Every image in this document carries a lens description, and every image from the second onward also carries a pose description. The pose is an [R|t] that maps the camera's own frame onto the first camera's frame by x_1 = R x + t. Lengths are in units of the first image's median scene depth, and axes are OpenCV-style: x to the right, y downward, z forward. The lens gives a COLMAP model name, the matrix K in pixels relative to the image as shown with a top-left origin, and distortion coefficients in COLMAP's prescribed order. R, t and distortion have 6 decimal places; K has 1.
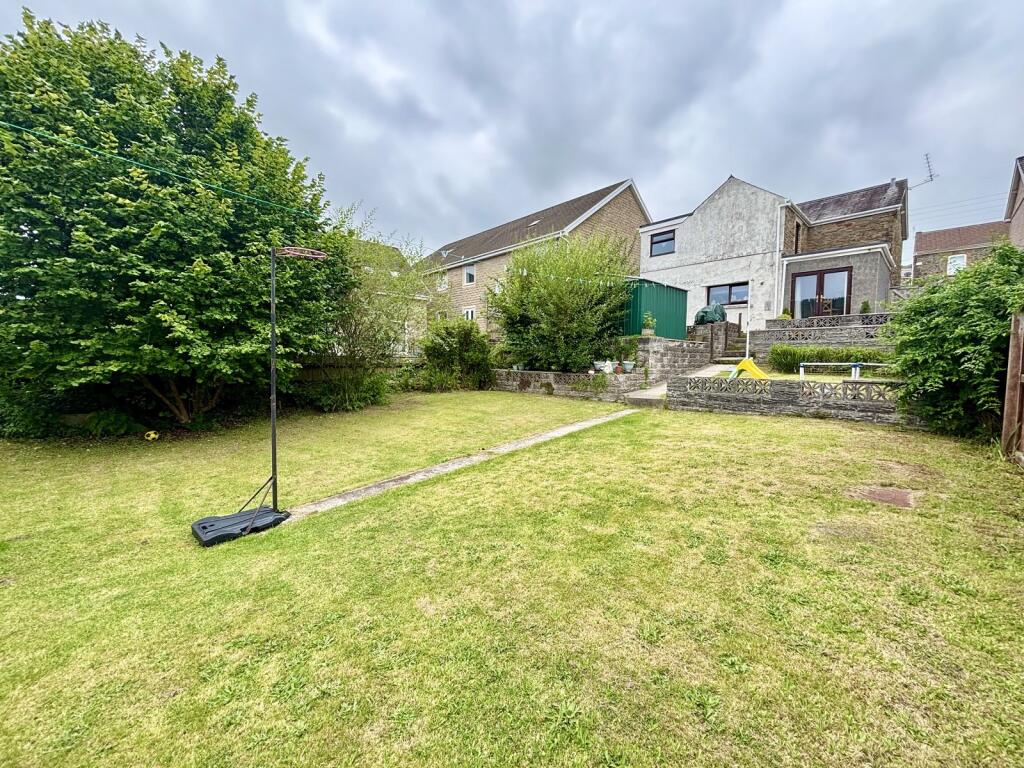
lens RADIAL K [[415.8, 0, 510.3], [0, 415.8, 382.1], [0, 0, 1]] dist [0.001535, 0.000326]
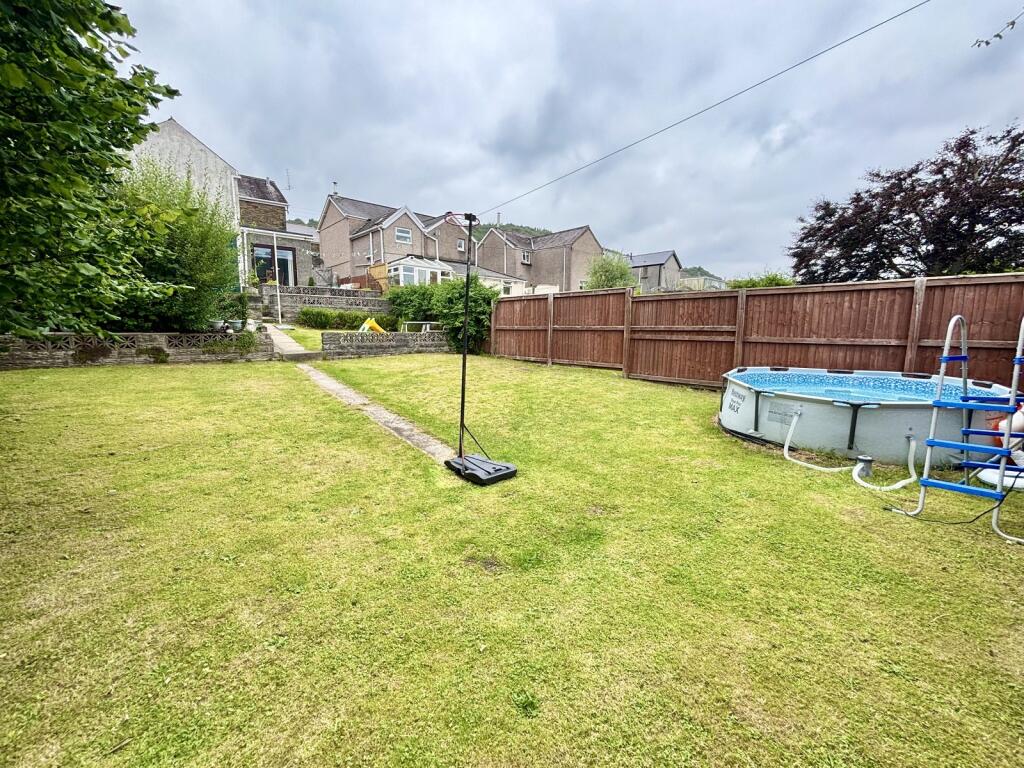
lens RADIAL K [[430.0, 0, 512.0], [0, 430.0, 384.0], [0, 0, 1]] dist [-0.039036, 0.000027]
pose [[0.034193, -0.140450, 0.989497, -0.757266], [0.038463, 0.989528, 0.139125, -0.015801], [-0.998675, 0.033302, 0.039237, 0.373375]]
